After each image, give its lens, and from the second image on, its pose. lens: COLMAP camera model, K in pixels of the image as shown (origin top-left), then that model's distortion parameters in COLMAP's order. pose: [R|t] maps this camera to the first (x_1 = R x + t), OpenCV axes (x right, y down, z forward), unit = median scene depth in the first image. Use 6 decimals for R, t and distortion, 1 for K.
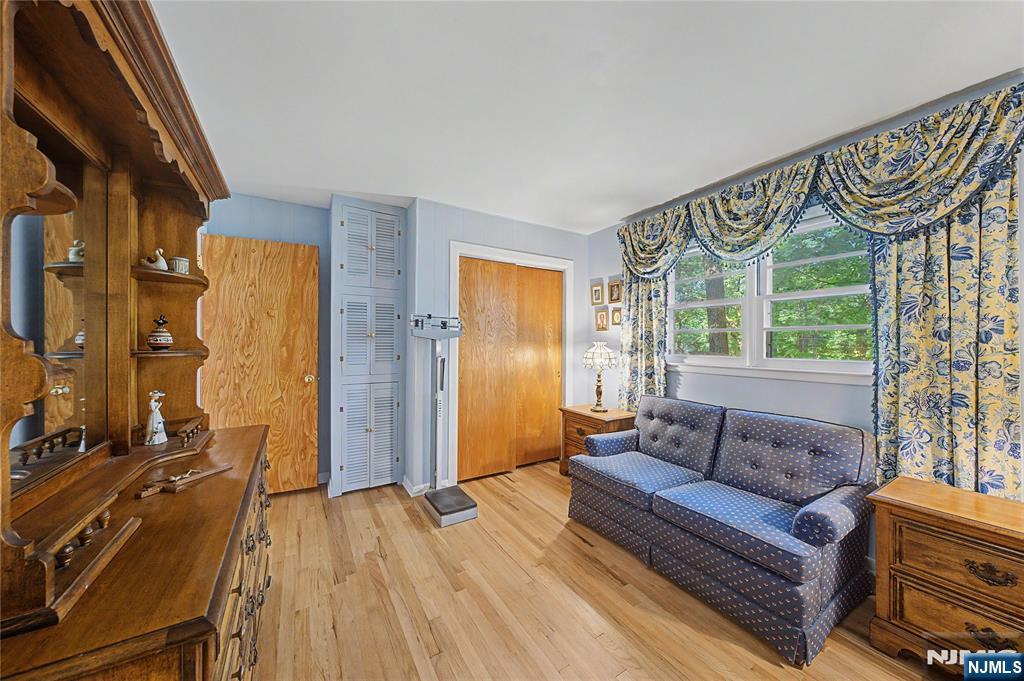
lens RADIAL K [[349.1, 0, 512.5], [0, 349.1, 340.1], [0, 0, 1]] dist [-0.003267, 0.000187]
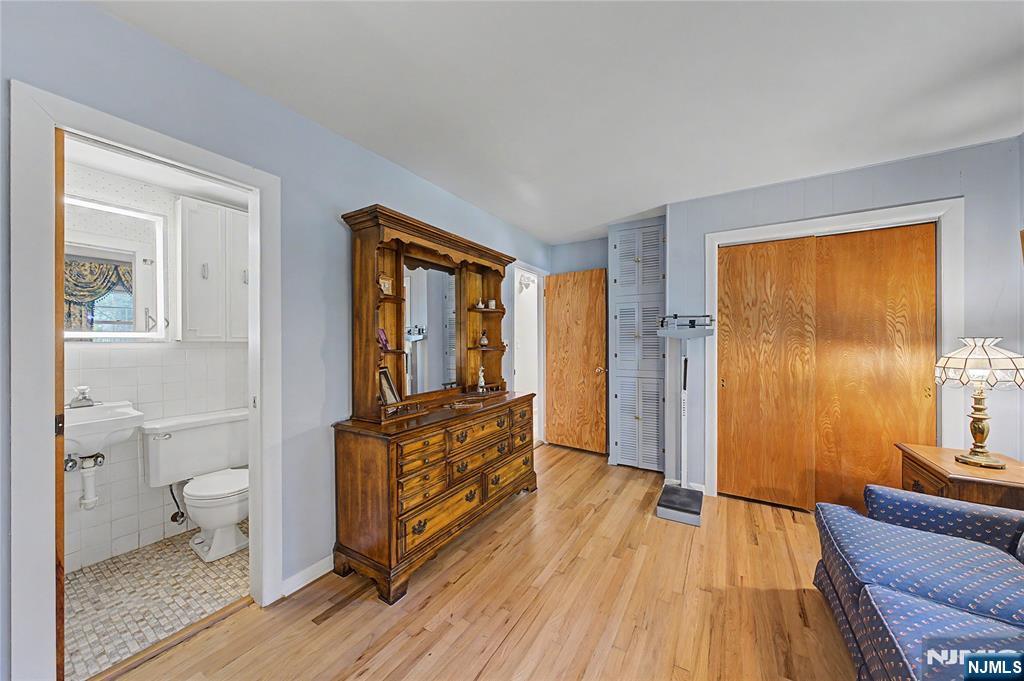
lens RADIAL K [[349.1, 0, 512.5], [0, 349.1, 340.1], [0, 0, 1]] dist [-0.003267, 0.000187]
pose [[0.452974, -0.011478, -0.891450, 0.445982], [0.013445, 0.999891, -0.006042, 0.001270], [0.891422, -0.009249, 0.453079, 0.108491]]
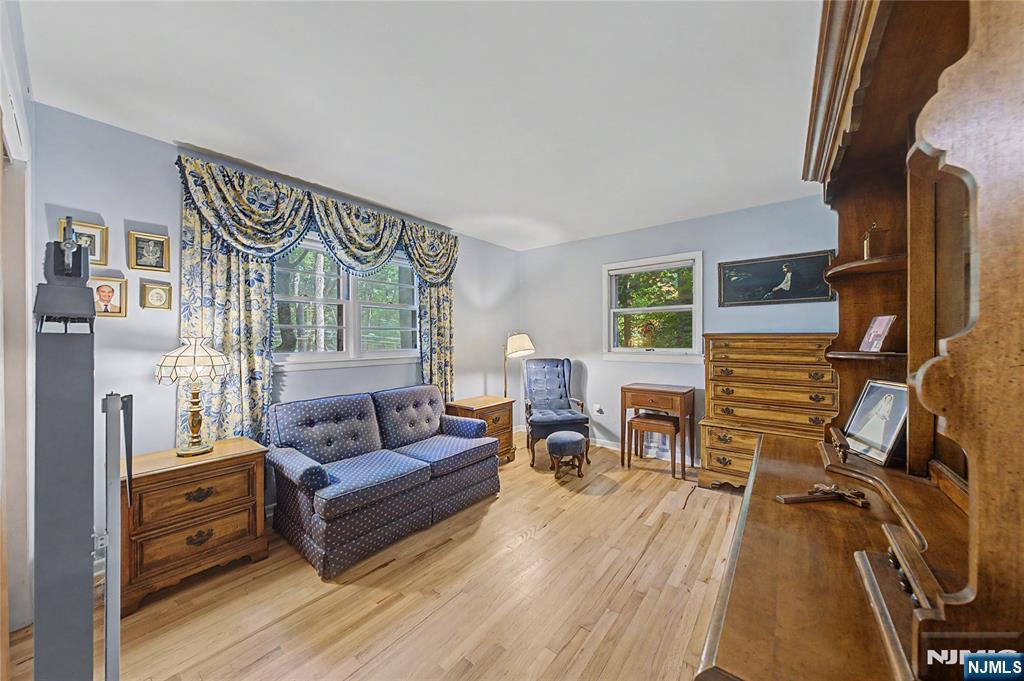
lens RADIAL K [[349.1, 0, 512.5], [0, 349.1, 340.1], [0, 0, 1]] dist [-0.003267, 0.000187]
pose [[-0.344093, -0.005694, 0.938918, -0.553531], [-0.004764, 0.999979, 0.004319, 0.003592], [-0.938924, -0.002987, -0.344113, 0.765054]]
